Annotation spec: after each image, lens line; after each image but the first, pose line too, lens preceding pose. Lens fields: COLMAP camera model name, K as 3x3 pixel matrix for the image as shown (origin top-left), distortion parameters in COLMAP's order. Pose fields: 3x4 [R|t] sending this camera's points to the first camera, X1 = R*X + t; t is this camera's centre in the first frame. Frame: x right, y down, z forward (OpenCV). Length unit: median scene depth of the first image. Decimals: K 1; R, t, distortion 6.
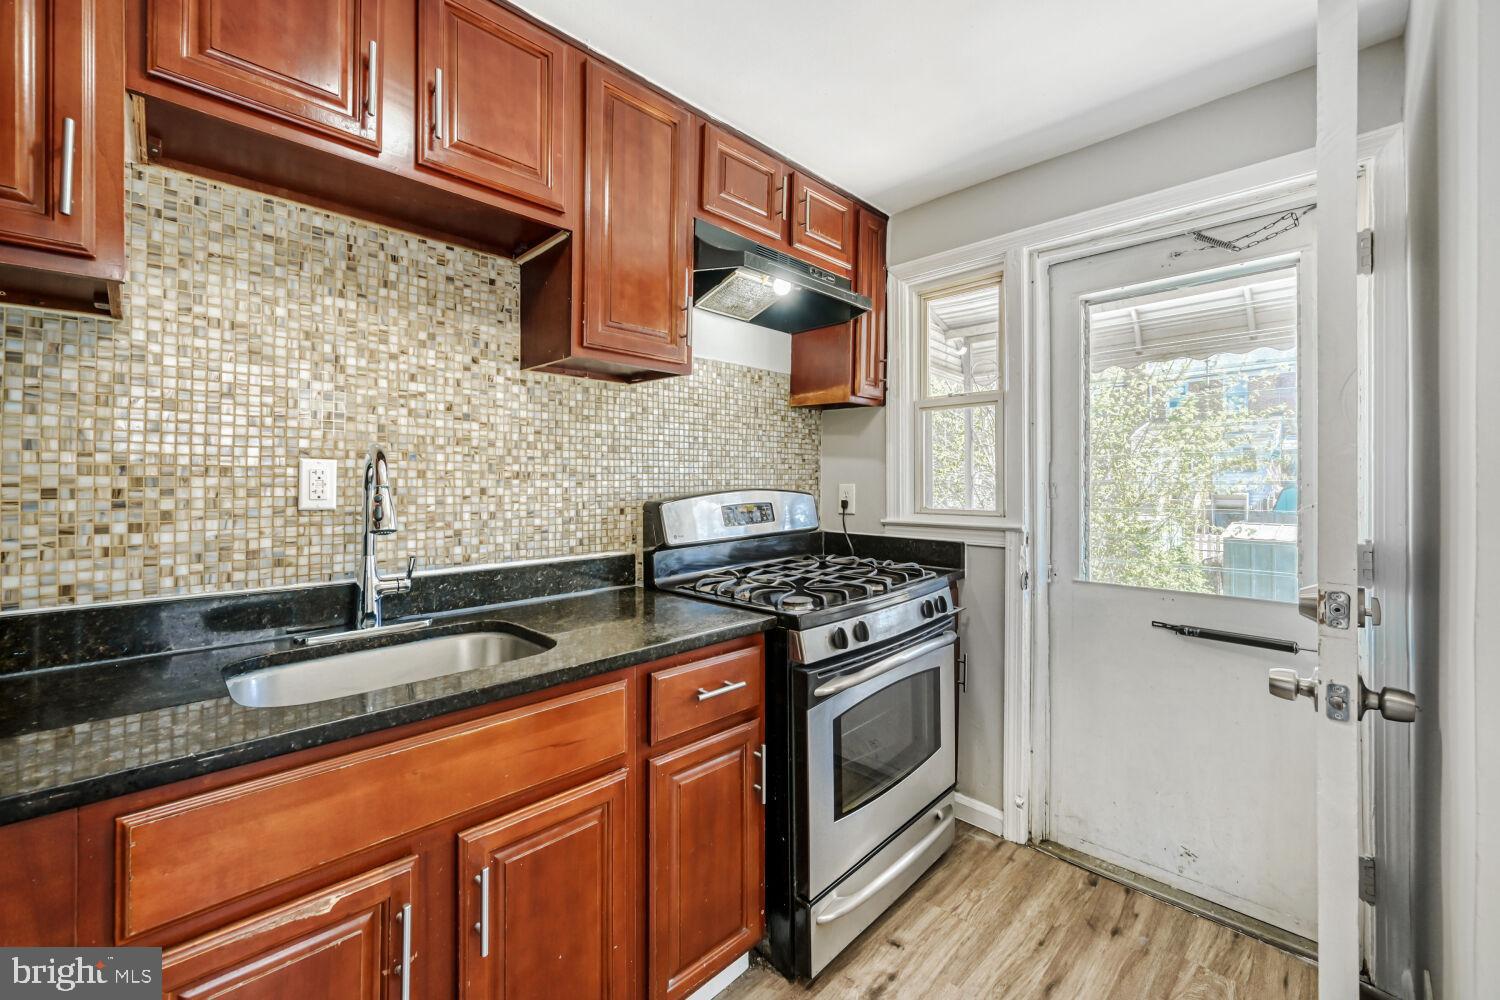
lens RADIAL K [[600.5, 0, 748.0], [0, 600.5, 480.8], [0, 0, 1]] dist [0.001942, 0.000324]
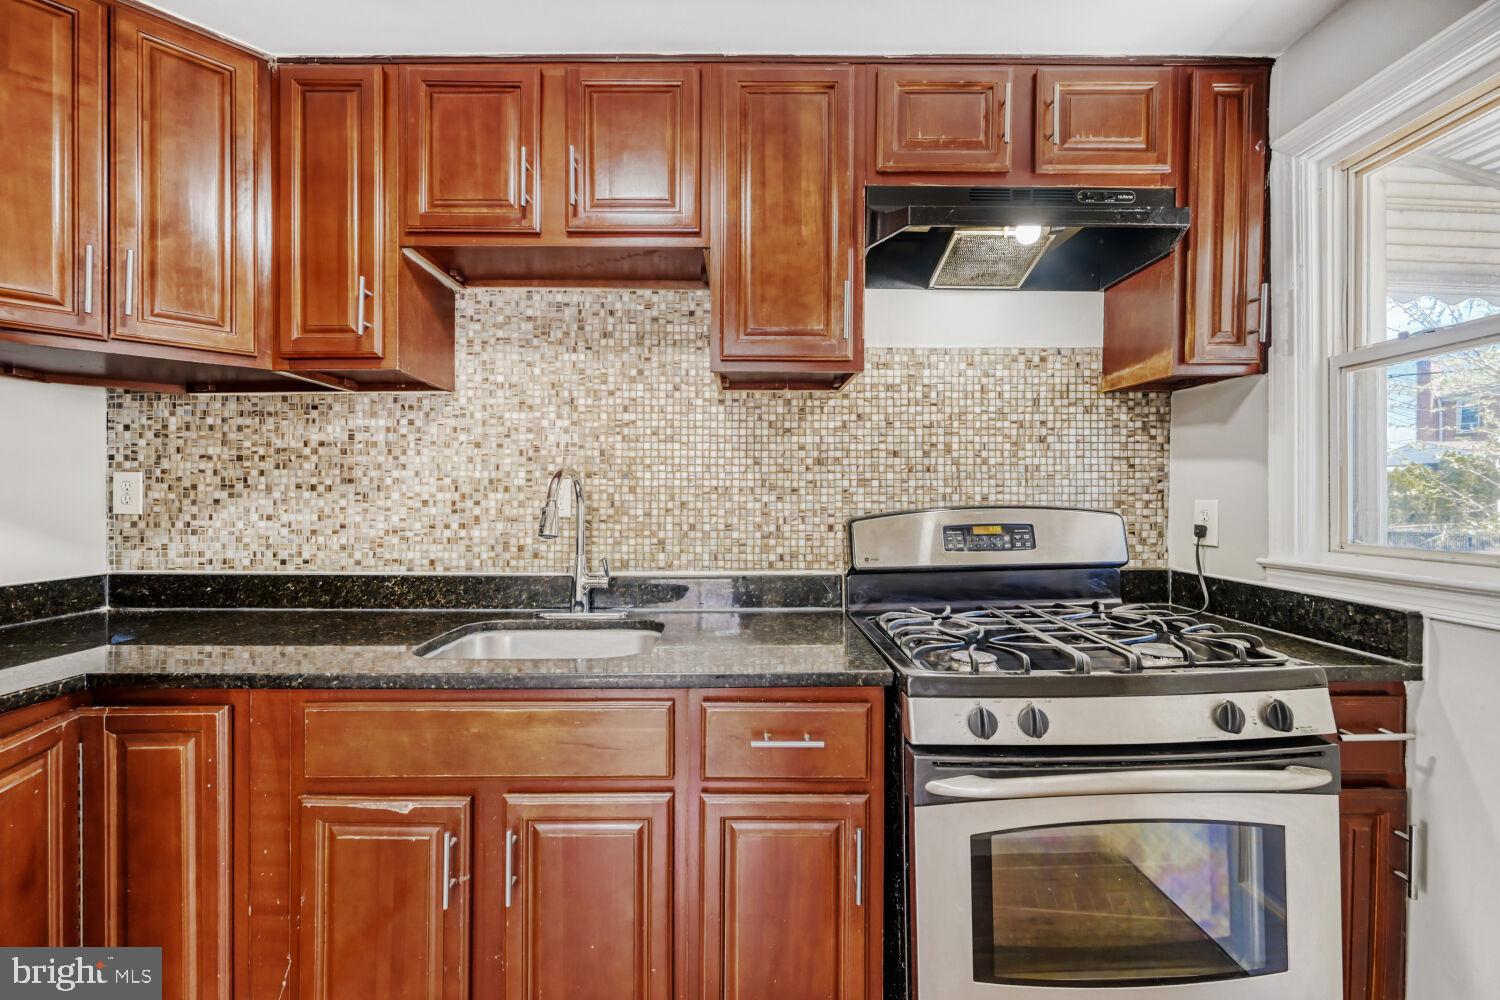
lens RADIAL K [[600.5, 0, 748.5], [0, 600.5, 495.9], [0, 0, 1]] dist [0.001942, 0.000324]
pose [[0.717351, 0.001631, -0.696710, 0.390927], [0.000398, 0.999996, 0.002750, -0.001915], [0.696712, -0.002250, 0.717348, 0.275134]]
